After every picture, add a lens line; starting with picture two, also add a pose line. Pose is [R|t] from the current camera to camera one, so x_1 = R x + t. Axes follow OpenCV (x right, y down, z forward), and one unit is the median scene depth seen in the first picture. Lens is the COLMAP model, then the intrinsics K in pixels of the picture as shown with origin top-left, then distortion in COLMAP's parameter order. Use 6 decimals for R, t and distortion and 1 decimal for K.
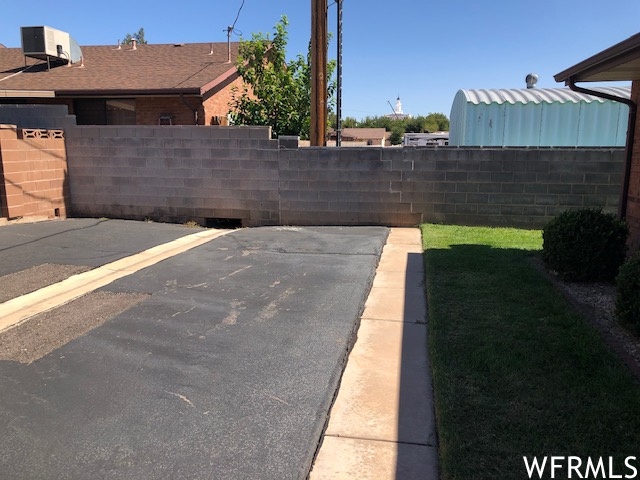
lens RADIAL K [[528.8, 0, 319.9], [0, 528.8, 235.7], [0, 0, 1]] dist [0.063679, -0.079969]
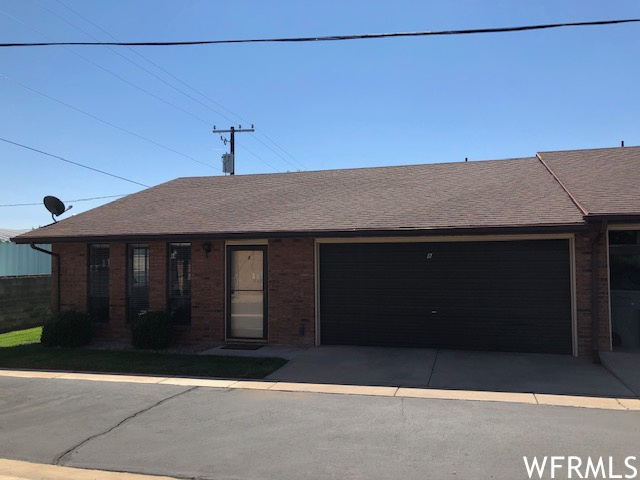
lens RADIAL K [[528.8, 0, 319.9], [0, 528.8, 235.7], [0, 0, 1]] dist [0.063679, -0.079969]
pose [[0.090046, 0.030244, 0.995478, -1.259902], [0.184272, 0.981775, -0.046496, -0.052741], [-0.978742, 0.187626, 0.082832, -0.105028]]
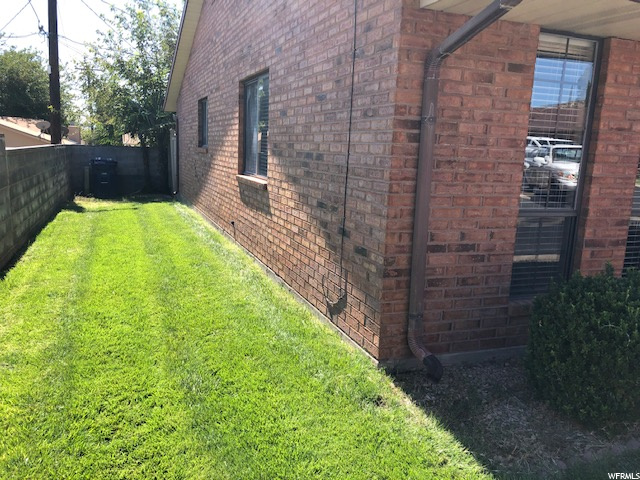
lens RADIAL K [[528.8, 0, 319.9], [0, 528.8, 235.7], [0, 0, 1]] dist [0.063679, -0.079969]
pose [[-0.528739, -0.160161, 0.833537, 0.217004], [0.108261, 0.961289, 0.253382, -0.228438], [-0.841852, 0.224213, -0.490932, 1.374804]]
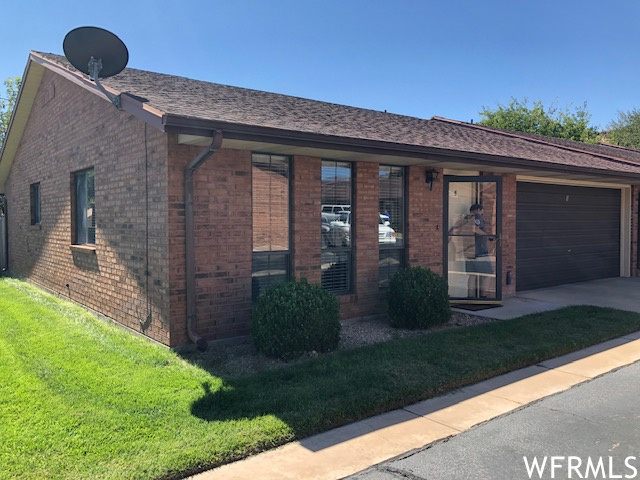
lens RADIAL K [[528.8, 0, 319.9], [0, 528.8, 235.7], [0, 0, 1]] dist [0.063679, -0.079969]
pose [[-0.749121, -0.016945, 0.662217, -0.158948], [0.118182, 0.980216, 0.158773, -0.257240], [-0.651806, 0.197202, -0.732298, 1.539821]]
